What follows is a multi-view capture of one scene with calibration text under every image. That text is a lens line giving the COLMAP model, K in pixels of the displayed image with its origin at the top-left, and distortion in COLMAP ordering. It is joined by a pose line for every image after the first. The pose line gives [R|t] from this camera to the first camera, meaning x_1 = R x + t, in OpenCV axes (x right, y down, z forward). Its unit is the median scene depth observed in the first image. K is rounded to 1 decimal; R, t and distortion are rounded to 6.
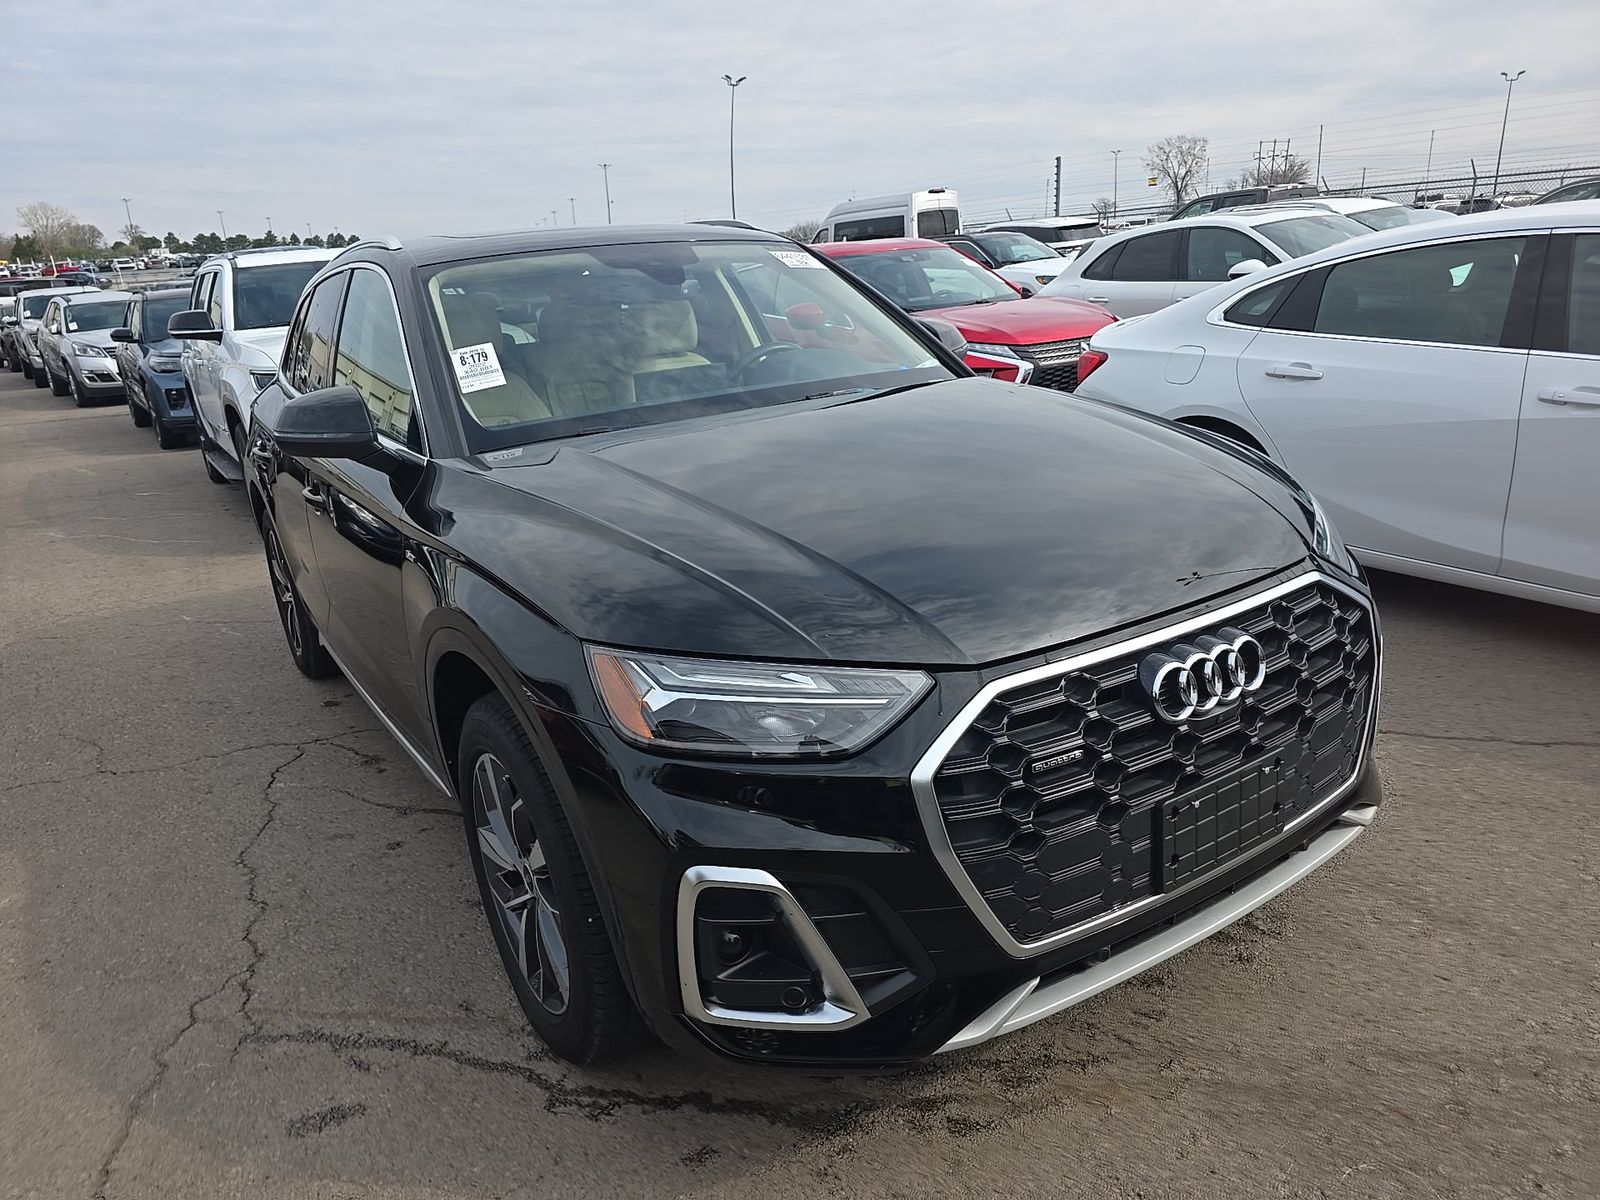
lens RADIAL K [[1098.5, 0, 787.1], [0, 1098.5, 602.1], [0, 0, 1]] dist [0.053549, -0.045814]
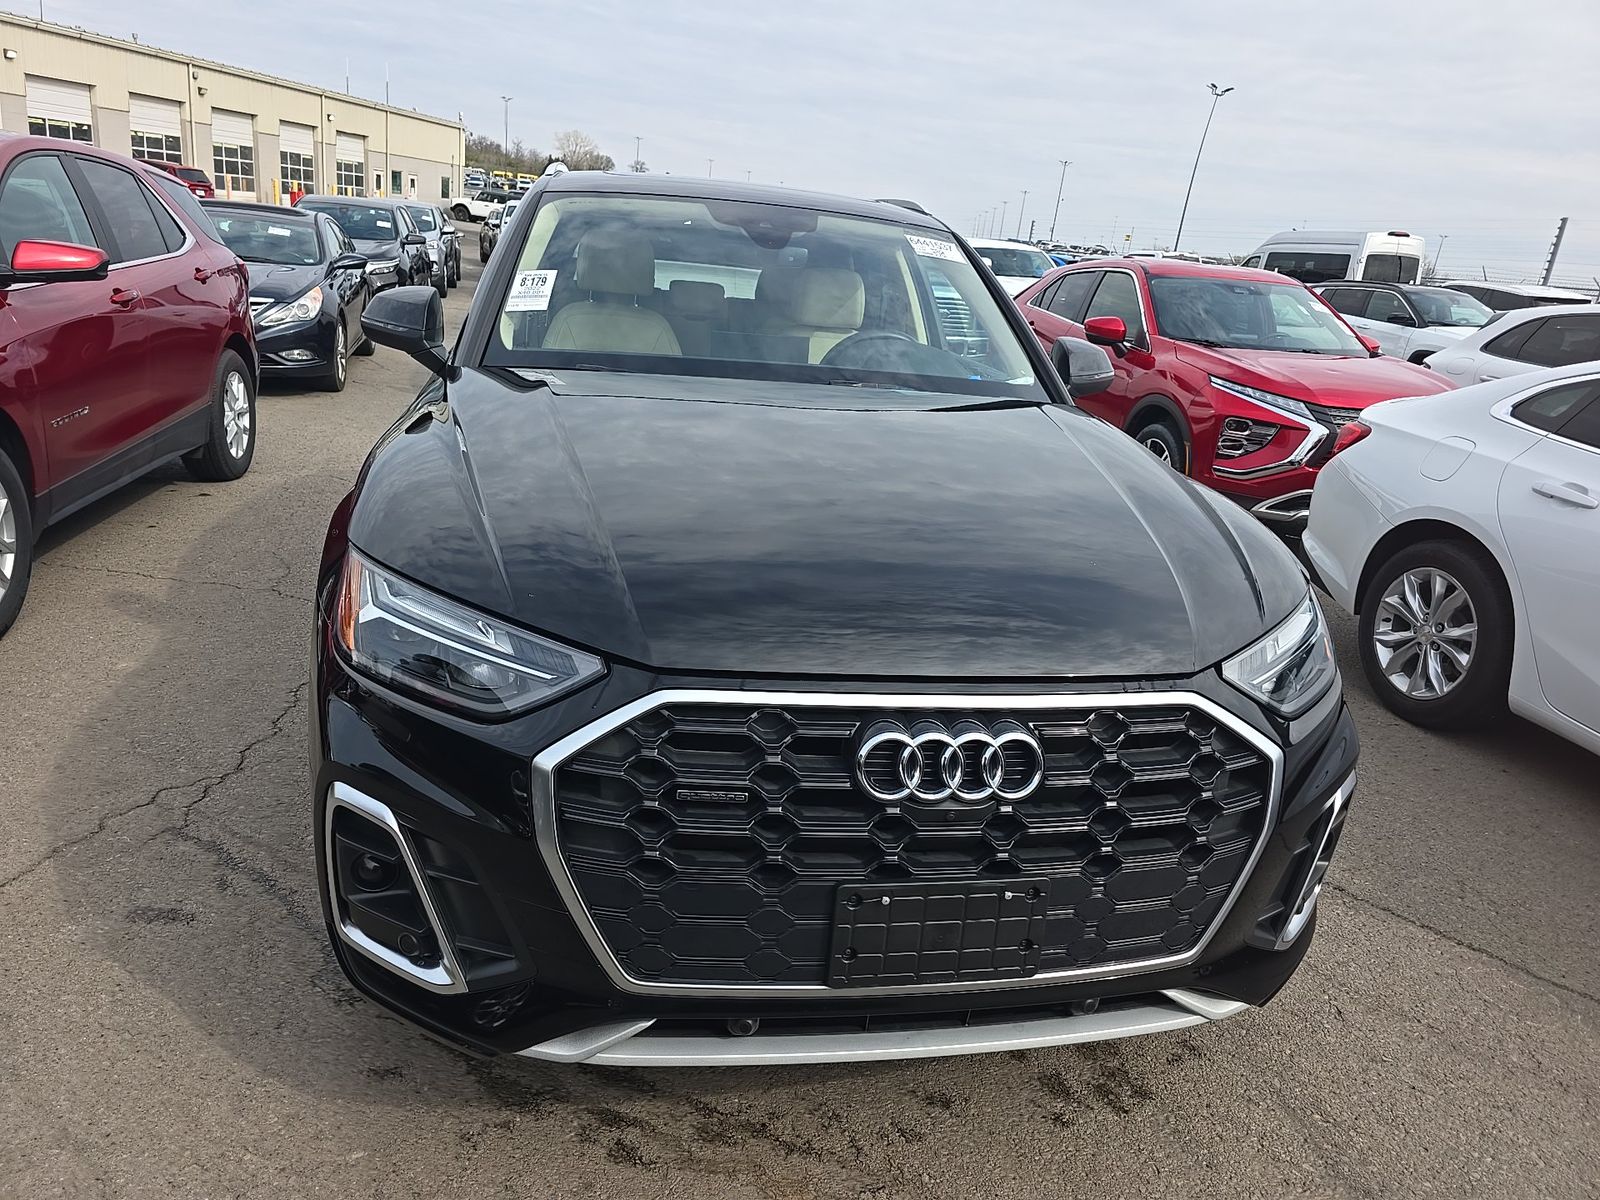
lens RADIAL K [[1098.5, 0, 800.2], [0, 1098.5, 597.8], [0, 0, 1]] dist [0.053549, -0.045814]
pose [[0.914247, 0.257475, -0.312826, 0.423504], [-0.256915, 0.965442, 0.043773, -0.053468], [0.313286, 0.040350, 0.948801, 0.127863]]
